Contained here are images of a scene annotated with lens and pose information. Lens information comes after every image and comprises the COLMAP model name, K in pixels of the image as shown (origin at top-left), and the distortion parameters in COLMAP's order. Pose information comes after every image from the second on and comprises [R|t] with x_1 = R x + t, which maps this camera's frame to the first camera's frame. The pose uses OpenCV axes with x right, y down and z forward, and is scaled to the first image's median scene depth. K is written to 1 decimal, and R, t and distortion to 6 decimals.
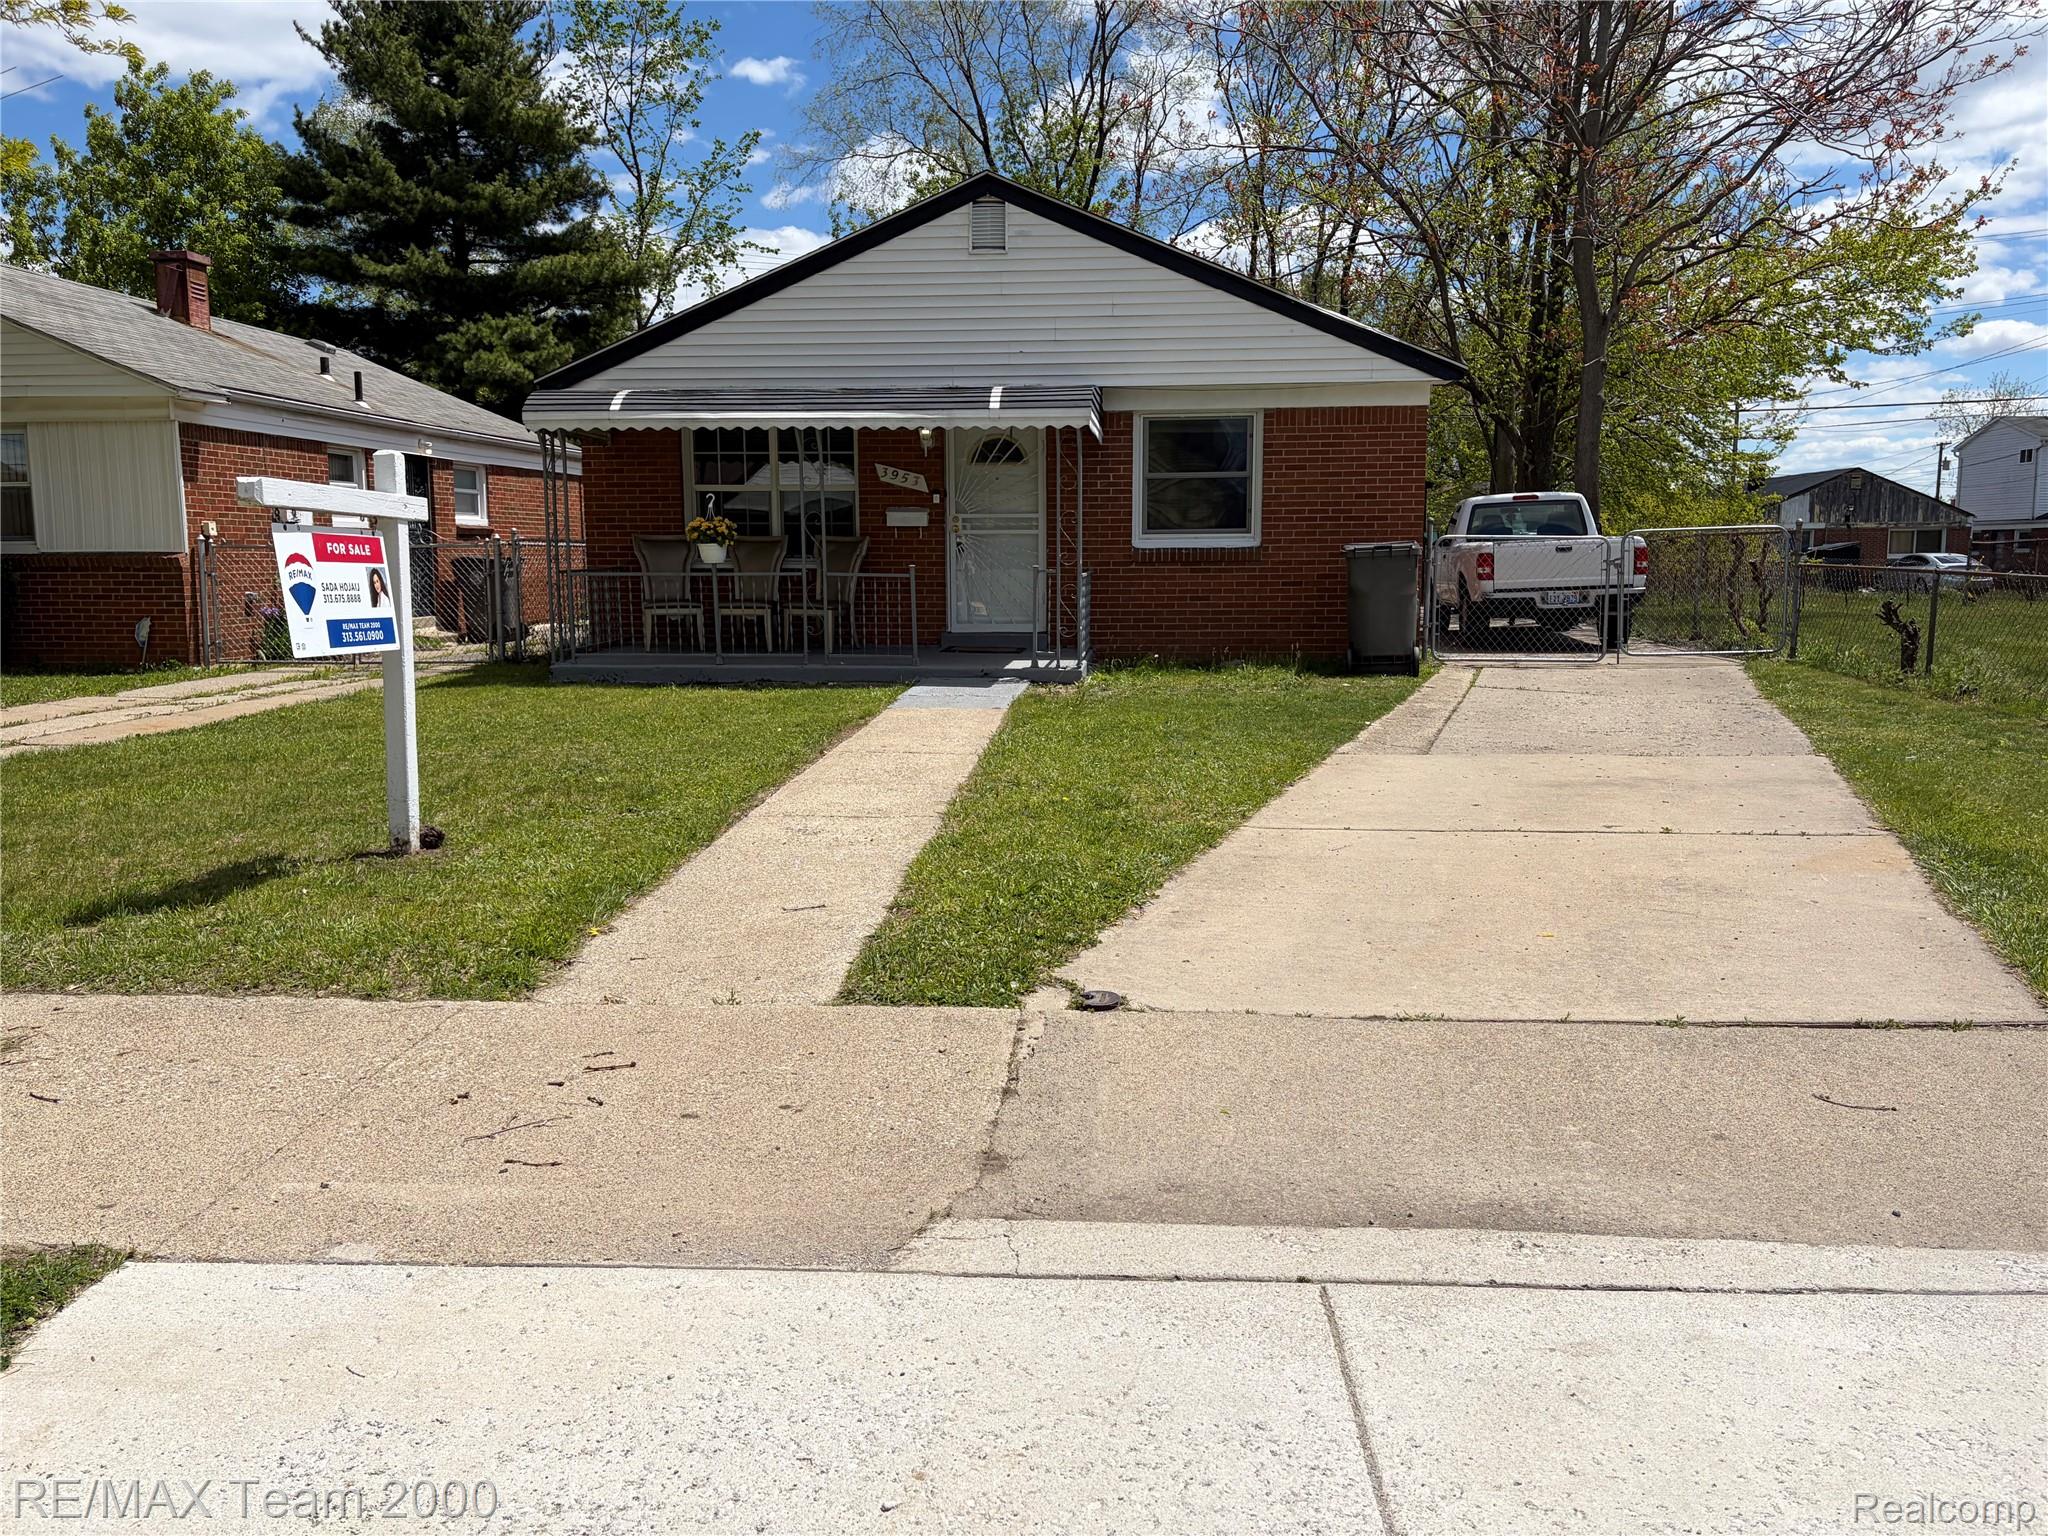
lens RADIAL K [[1531.3, 0, 1024.0], [0, 1531.3, 768.0], [0, 0, 1]] dist [0.111918, -0.152335]
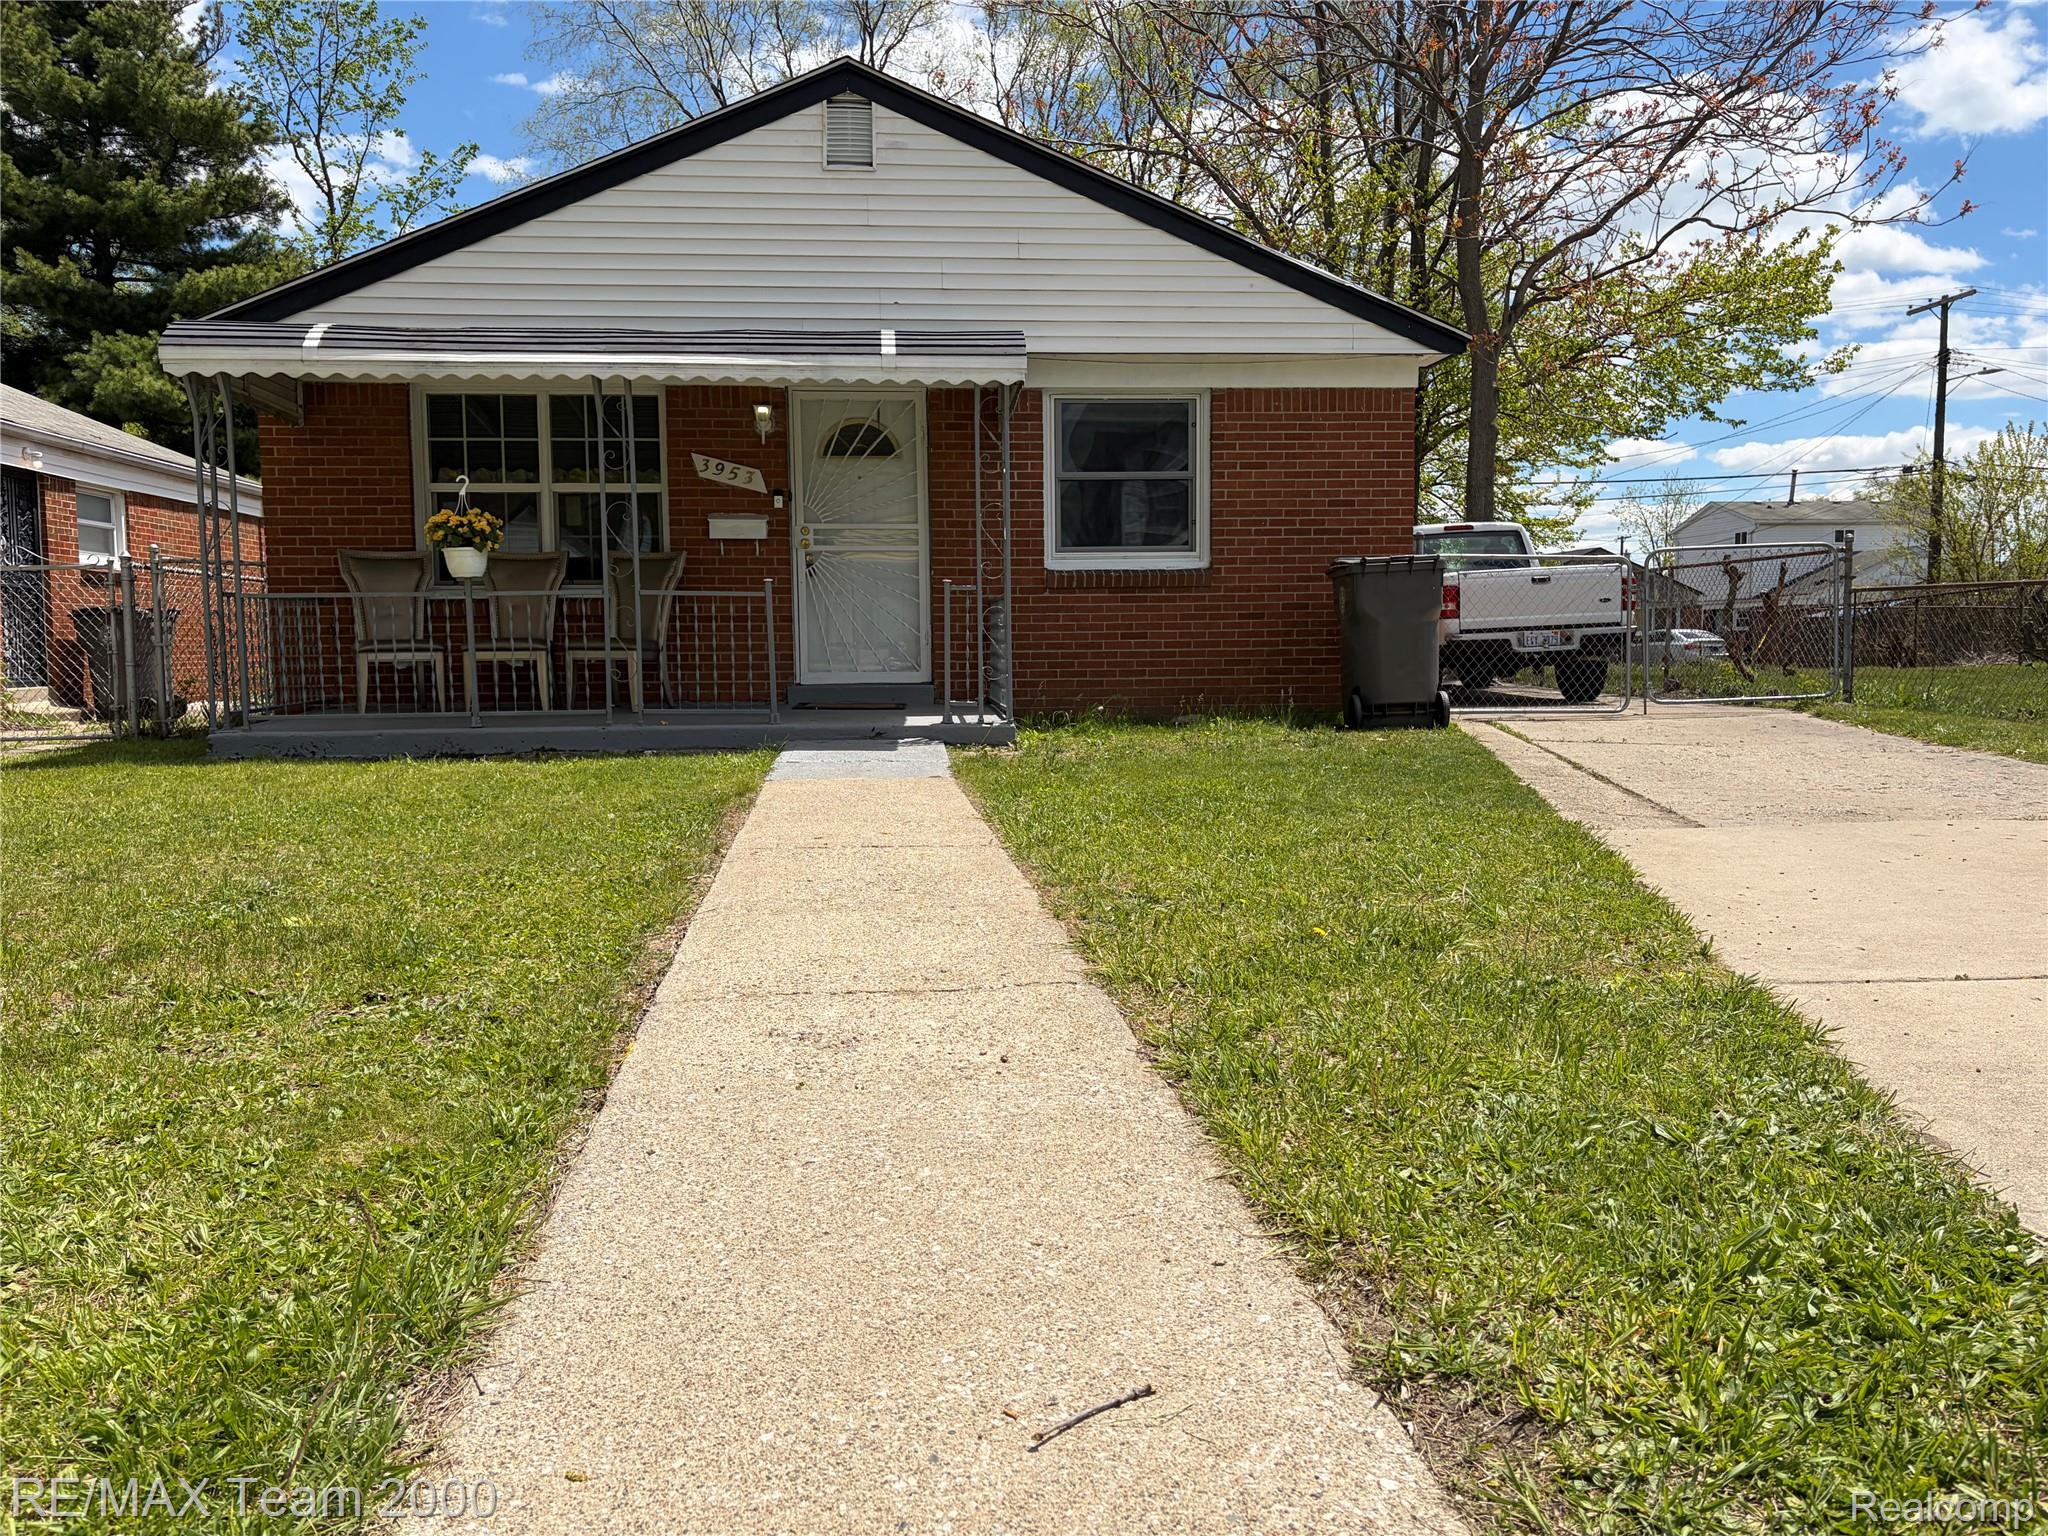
lens RADIAL K [[1538.2, 0, 1020.3], [0, 1538.2, 787.9], [0, 0, 1]] dist [0.074107, -0.066851]
pose [[0.984823, -0.021899, 0.172177, -0.073842], [0.030012, 0.998551, -0.044657, -0.002996], [-0.170949, 0.049146, 0.984053, 0.264447]]
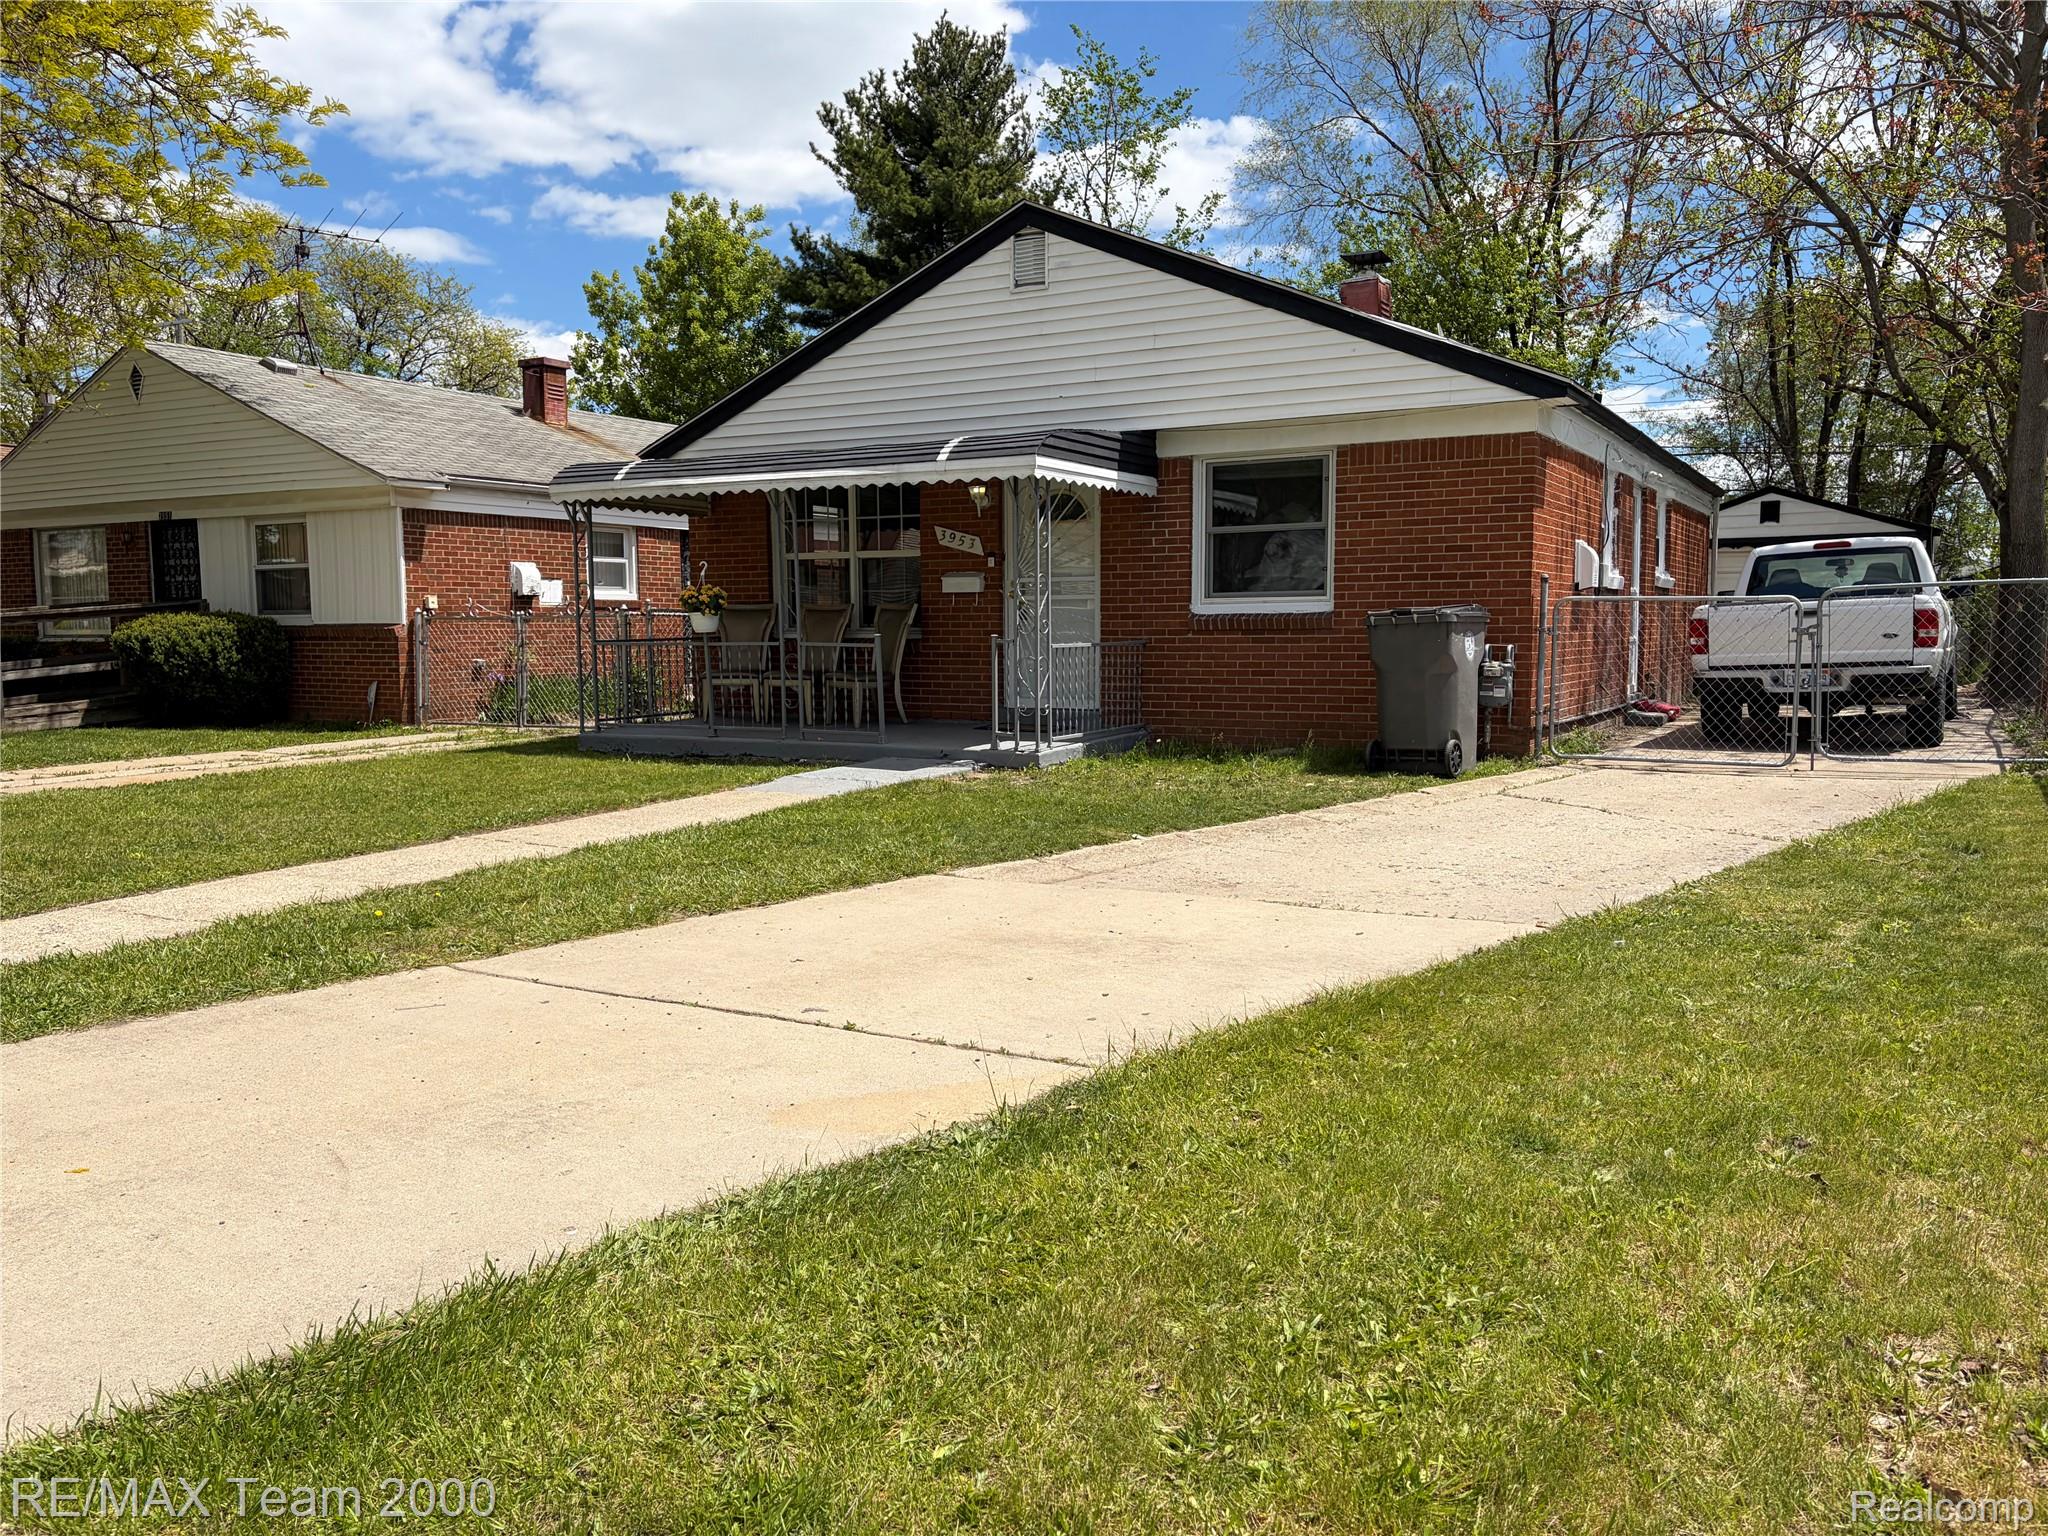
lens RADIAL K [[1529.0, 0, 1032.2], [0, 1529.0, 791.3], [0, 0, 1]] dist [0.104463, -0.142313]
pose [[0.910667, 0.042808, -0.410918, 0.348583], [-0.054335, 0.998388, -0.016407, -0.025477], [0.409553, 0.037269, 0.911525, 0.184227]]
